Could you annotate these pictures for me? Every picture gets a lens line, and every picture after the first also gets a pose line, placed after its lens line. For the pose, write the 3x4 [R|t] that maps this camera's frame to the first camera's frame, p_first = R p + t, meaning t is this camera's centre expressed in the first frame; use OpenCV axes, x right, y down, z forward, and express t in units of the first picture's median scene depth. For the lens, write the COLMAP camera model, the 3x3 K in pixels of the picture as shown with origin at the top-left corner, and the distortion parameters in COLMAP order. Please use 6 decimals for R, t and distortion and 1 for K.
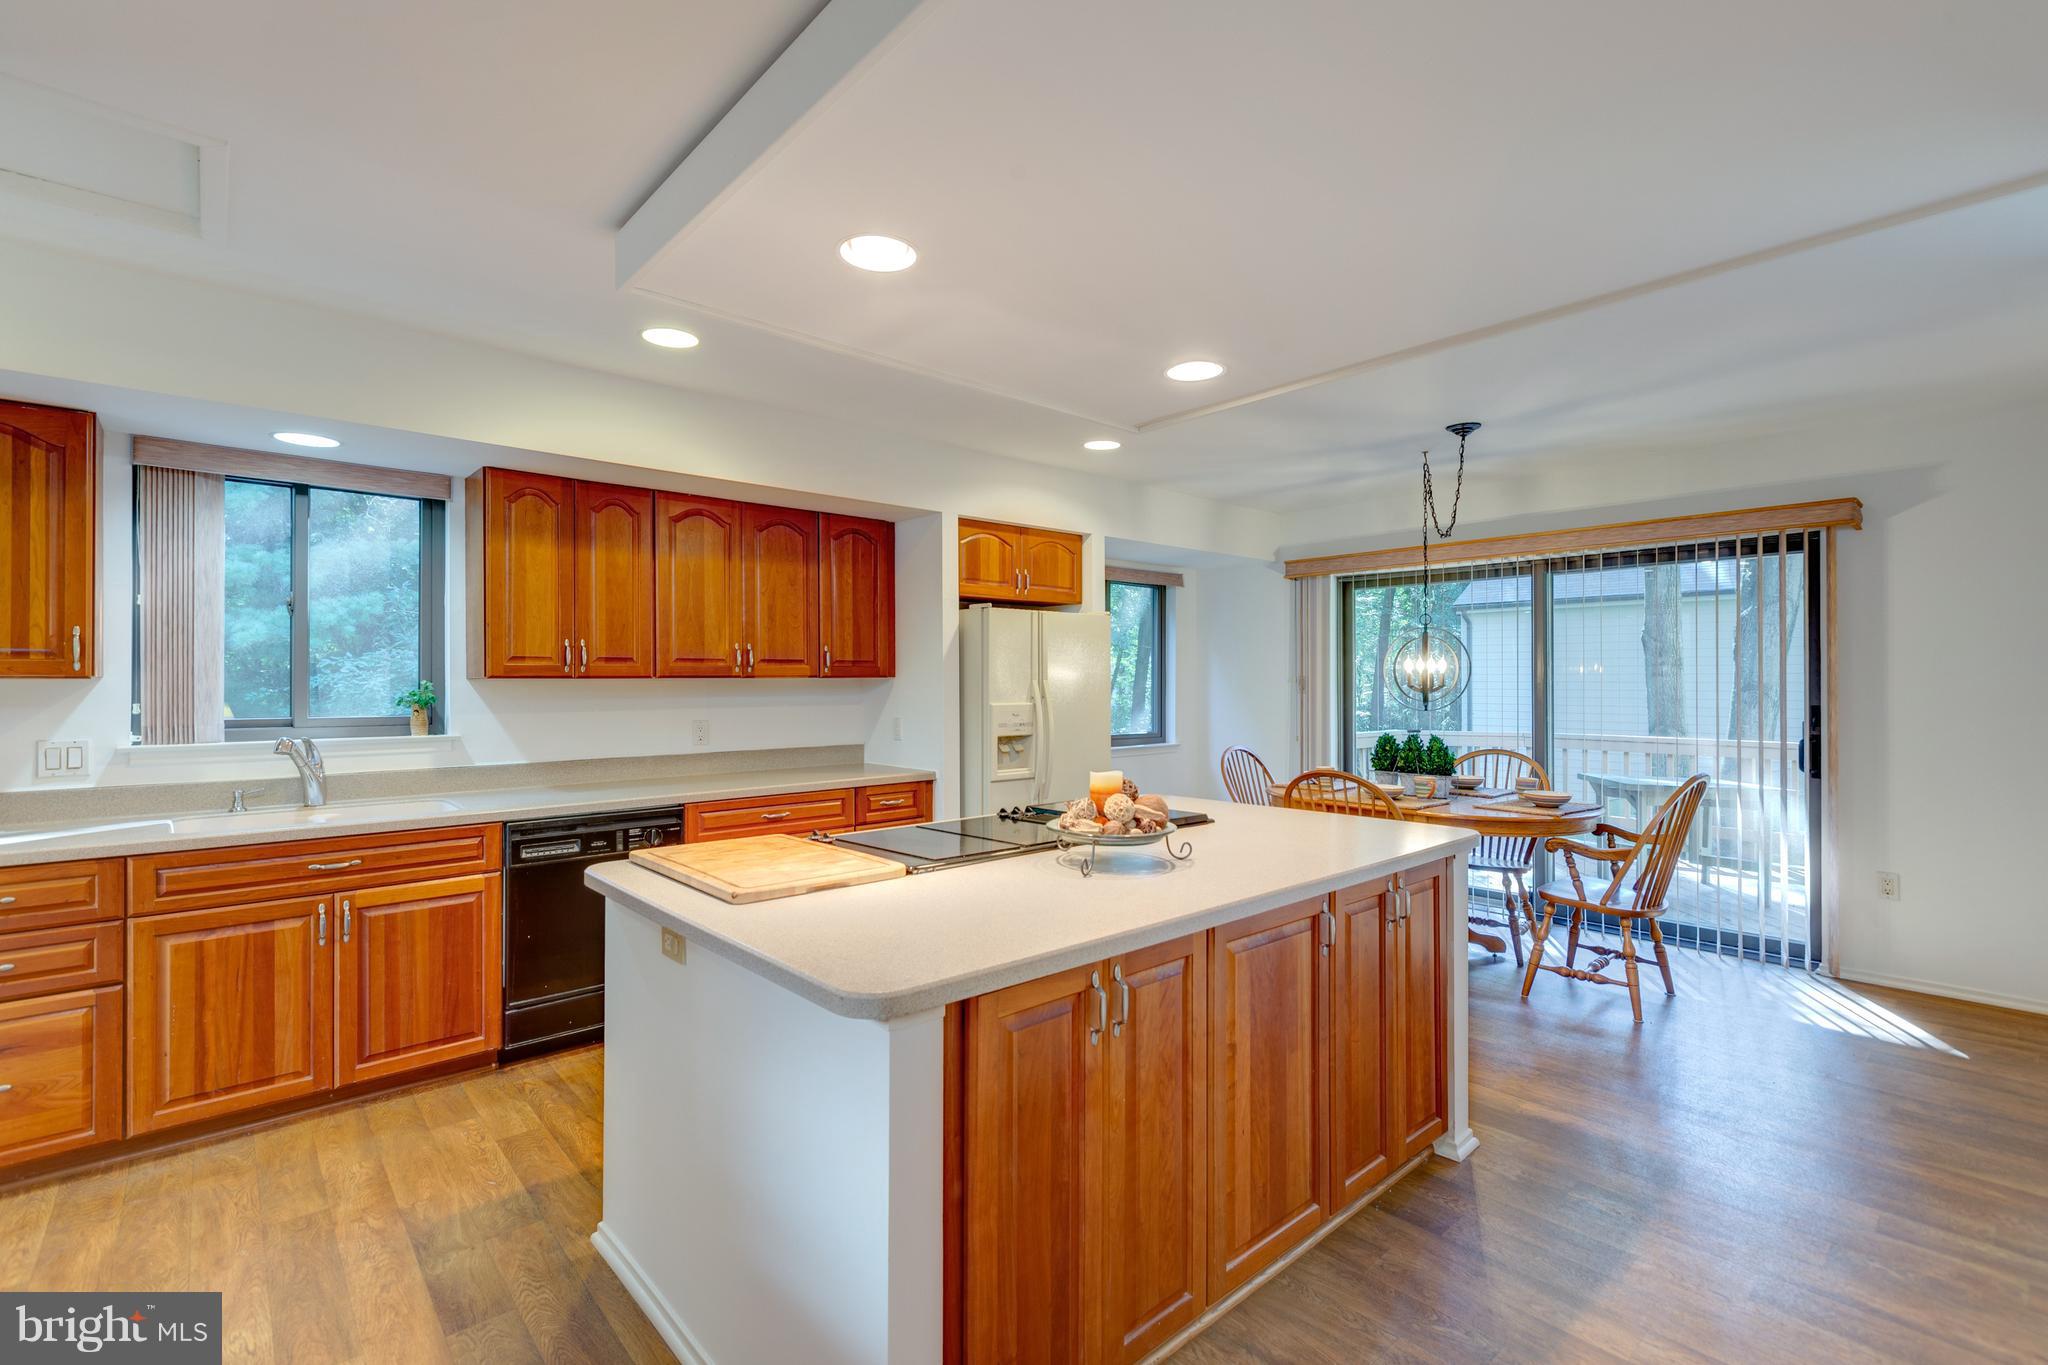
lens RADIAL K [[920.4, 0, 1032.9], [0, 920.4, 676.3], [0, 0, 1]] dist [-0.000075, 0.000330]
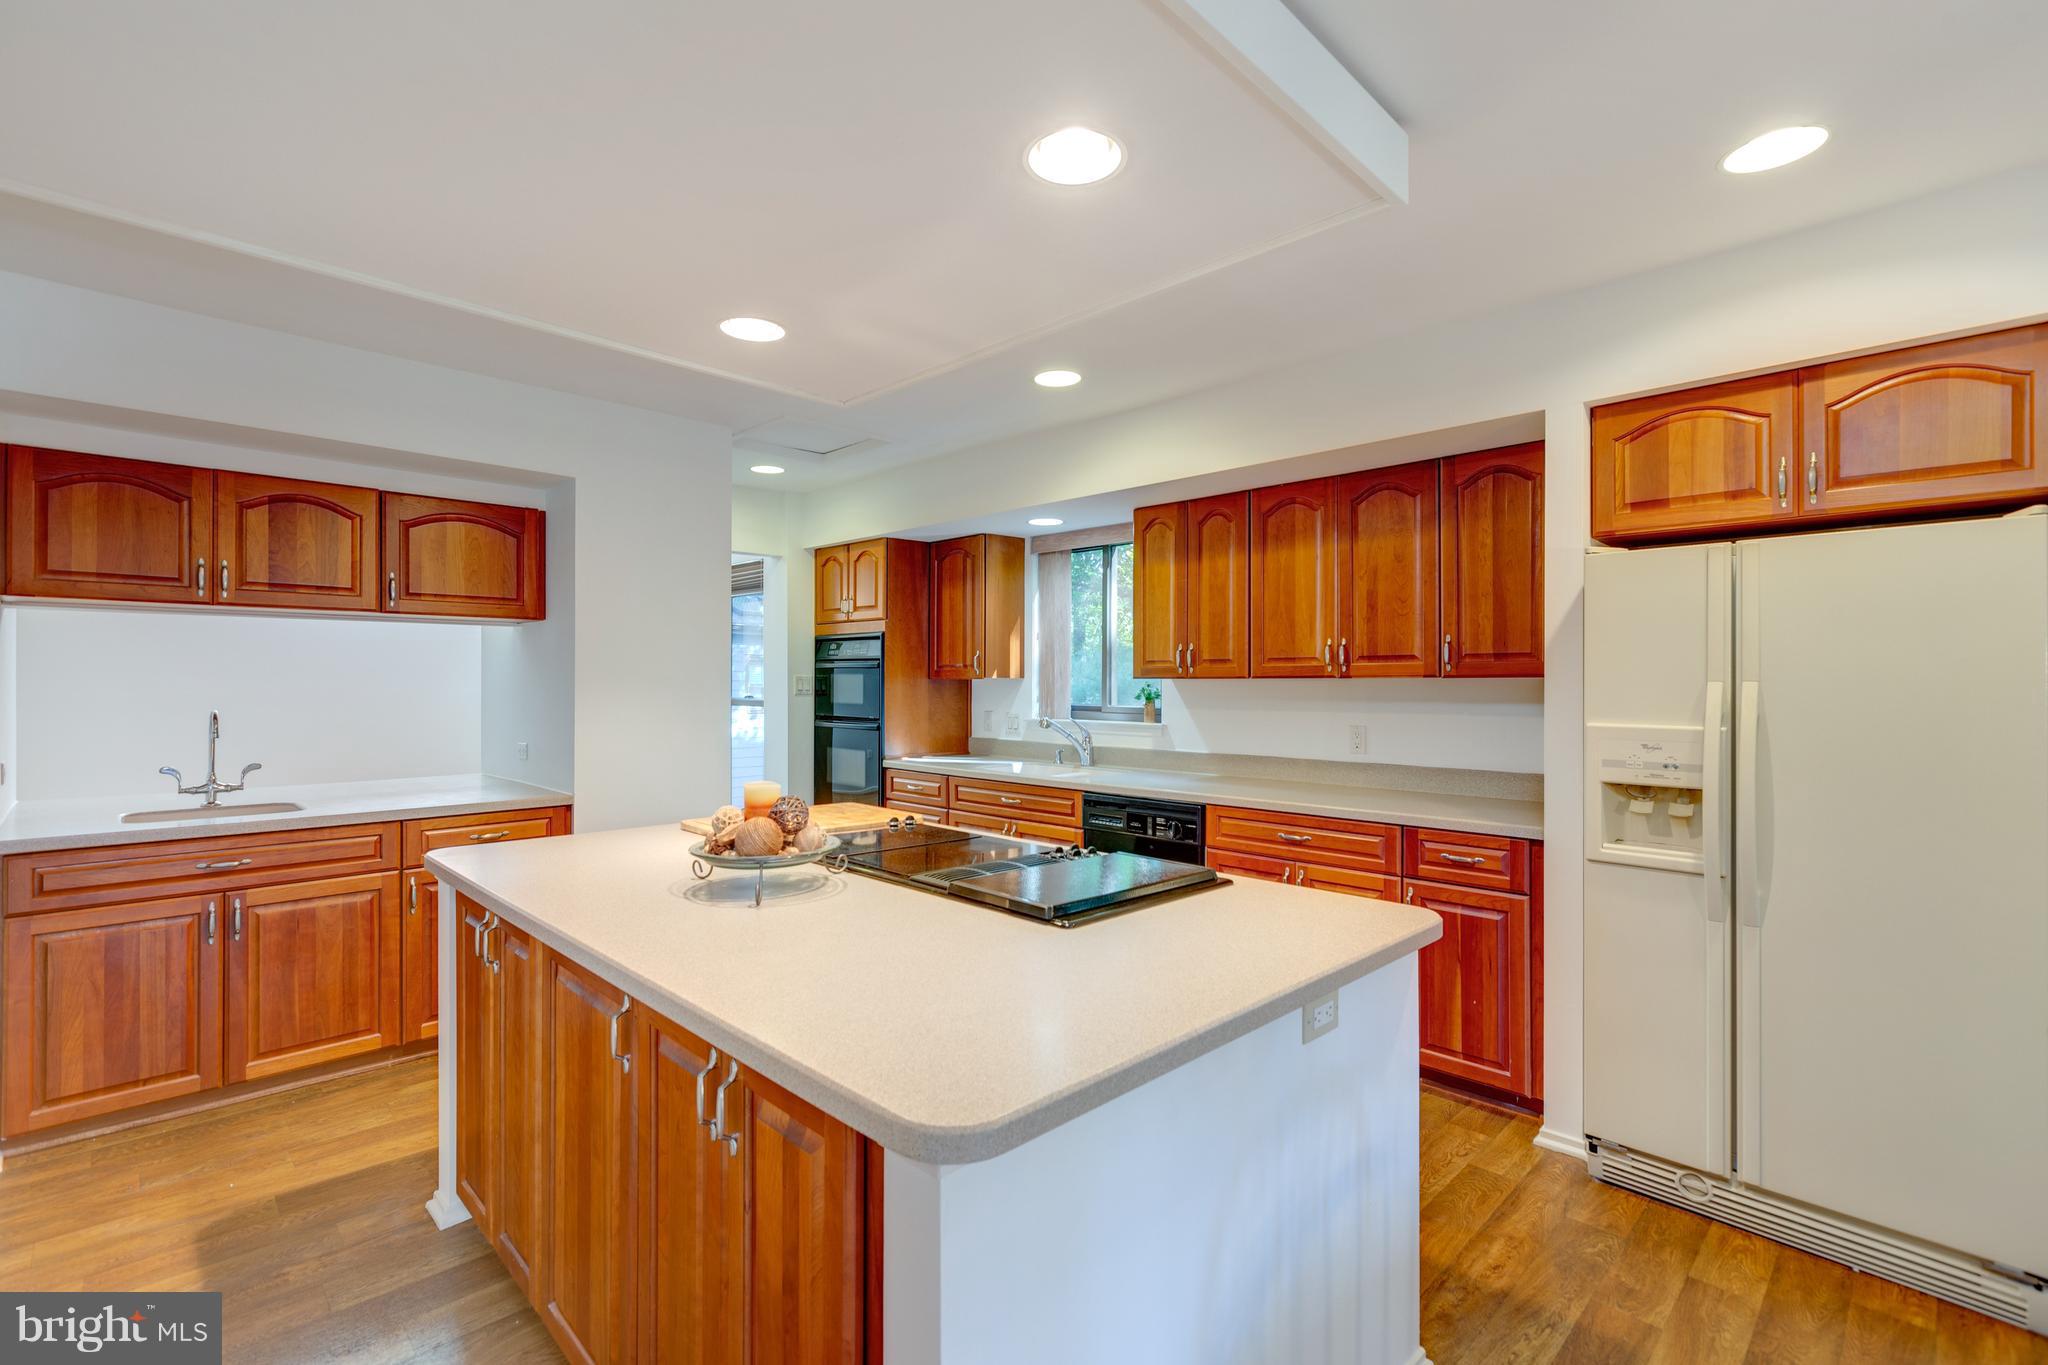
lens RADIAL K [[920.4, 0, 1029.8], [0, 920.4, 677.1], [0, 0, 1]] dist [-0.000075, 0.000330]
pose [[0.047765, -0.001778, -0.998857, 0.514344], [0.005313, 0.999985, -0.001526, 0.000506], [0.998844, -0.005235, 0.047774, 0.637016]]
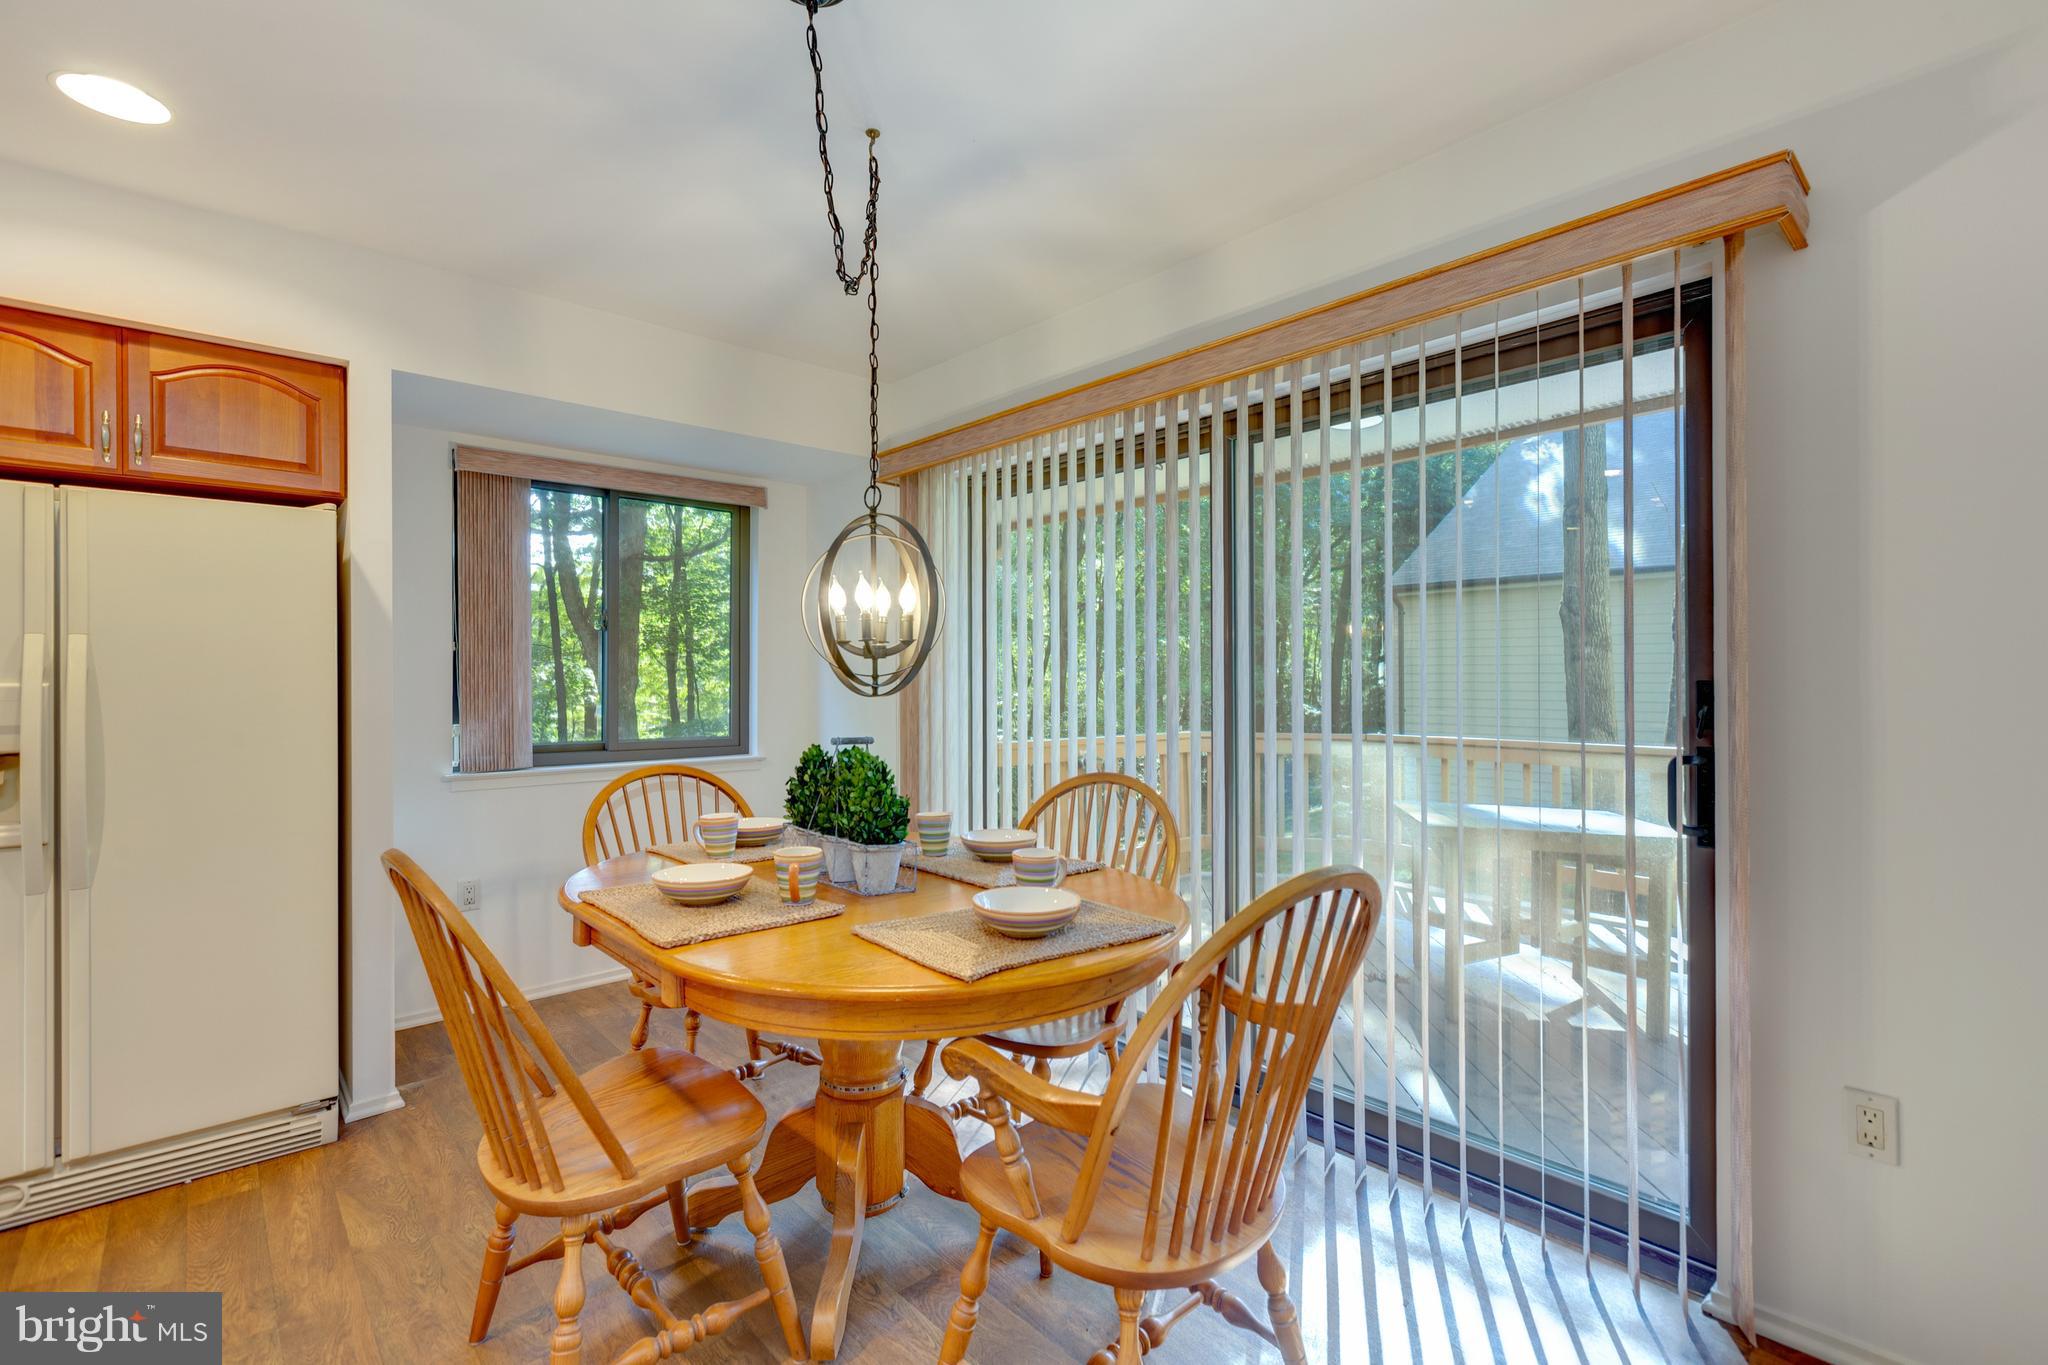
lens RADIAL K [[920.4, 0, 1020.3], [0, 920.4, 680.7], [0, 0, 1]] dist [-0.000075, 0.000330]
pose [[0.999997, -0.000464, 0.002589, 0.524458], [0.000441, 0.999960, 0.008952, 0.027065], [-0.002593, -0.008951, 0.999957, 0.562623]]
